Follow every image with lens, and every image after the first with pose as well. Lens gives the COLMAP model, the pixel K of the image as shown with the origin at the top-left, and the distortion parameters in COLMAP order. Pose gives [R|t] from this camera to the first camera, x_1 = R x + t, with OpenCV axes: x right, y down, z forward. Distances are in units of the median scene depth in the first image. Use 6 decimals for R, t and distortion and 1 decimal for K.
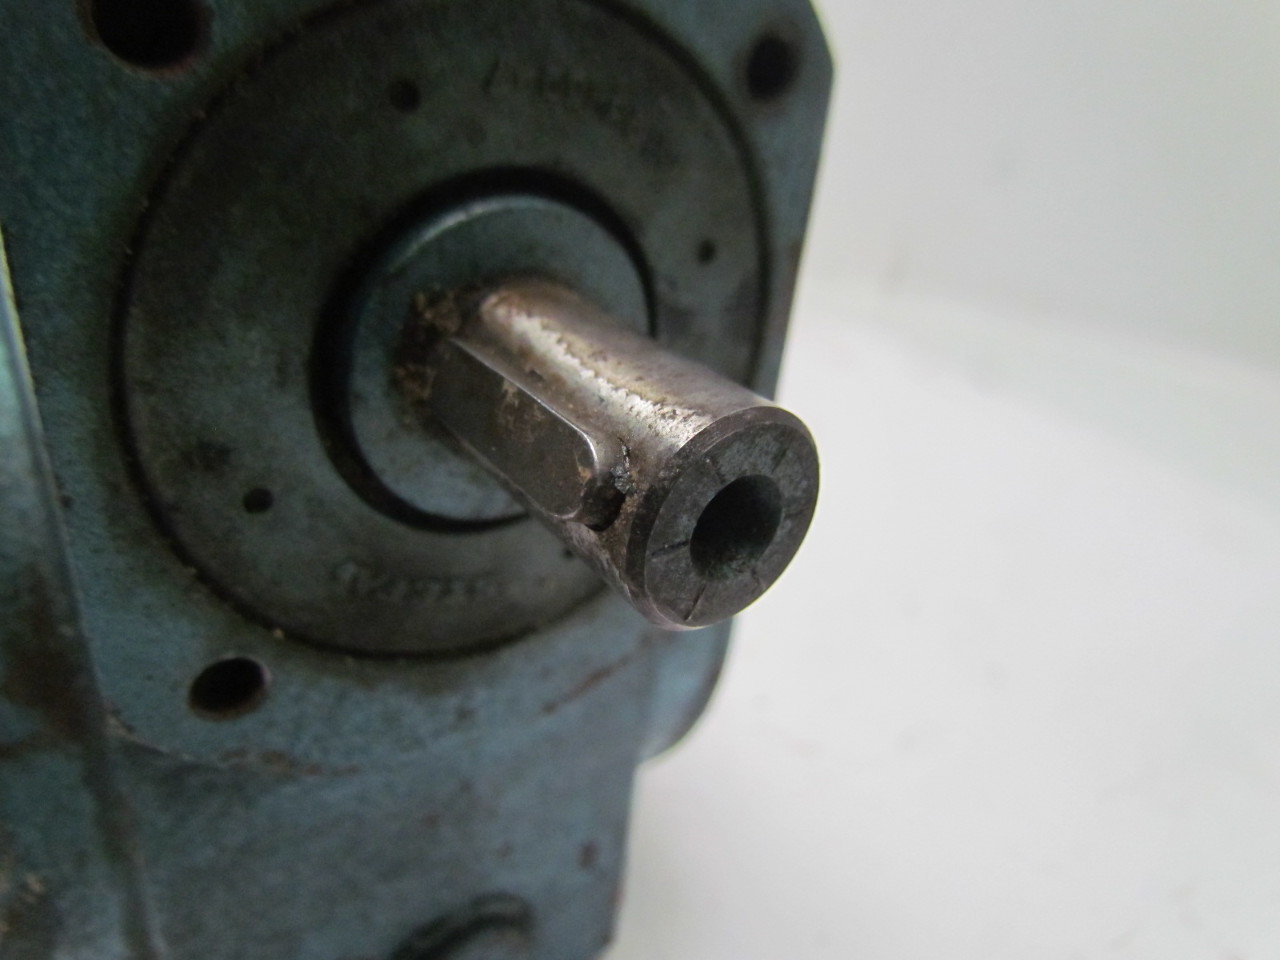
lens RADIAL K [[959.6, 0, 640.0], [0, 959.6, 480.0], [0, 0, 1]] dist [-0.004256, -0.033887]
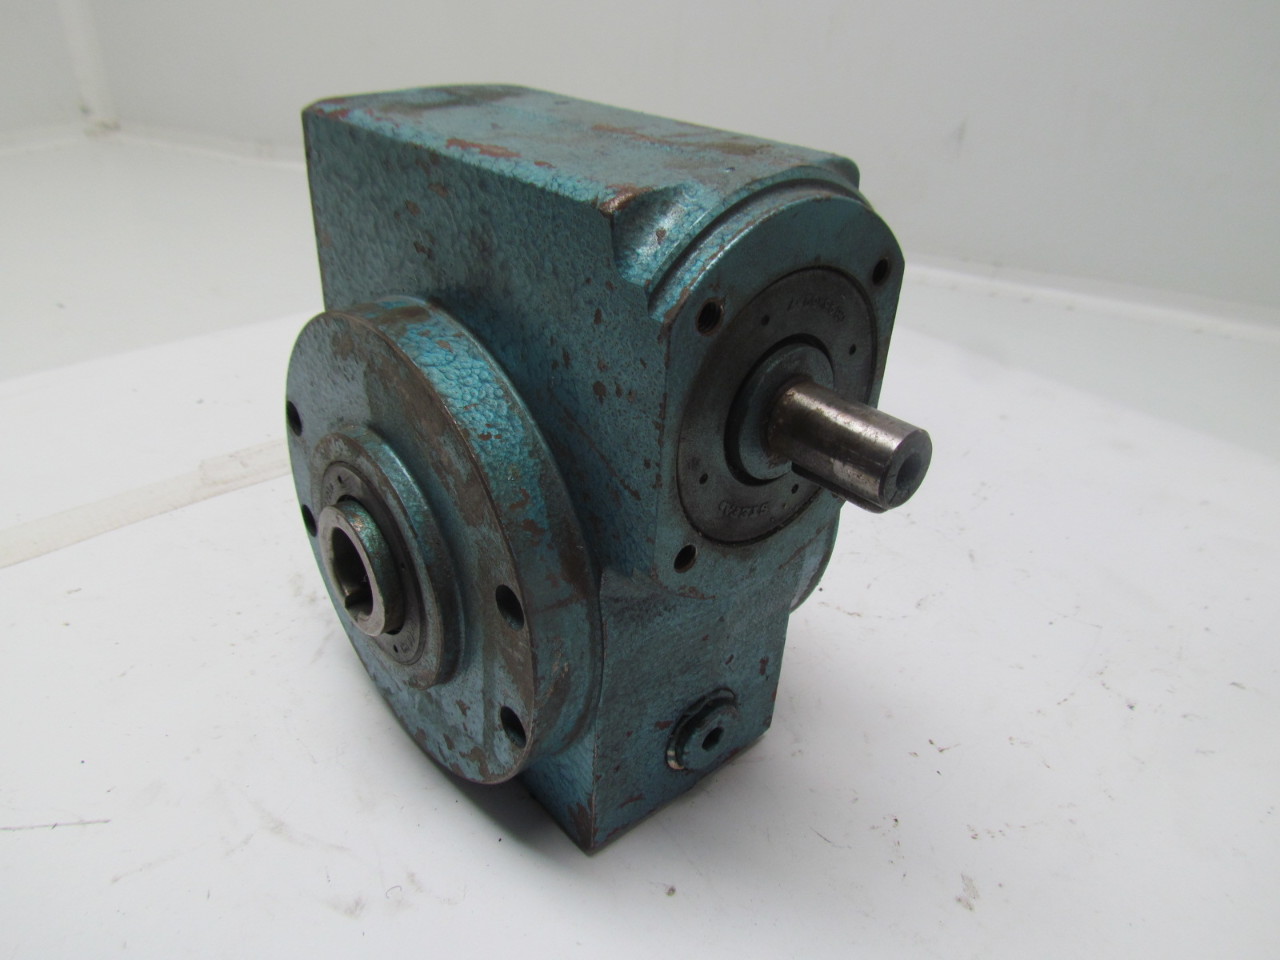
lens RADIAL K [[959.6, 0, 640.0], [0, 959.6, 480.0], [0, 0, 1]] dist [-0.004256, -0.033887]
pose [[0.994206, -0.093893, 0.052334, -0.583367], [0.091157, 0.994456, 0.052420, -0.101539], [-0.056966, -0.047345, 0.997253, -1.240732]]
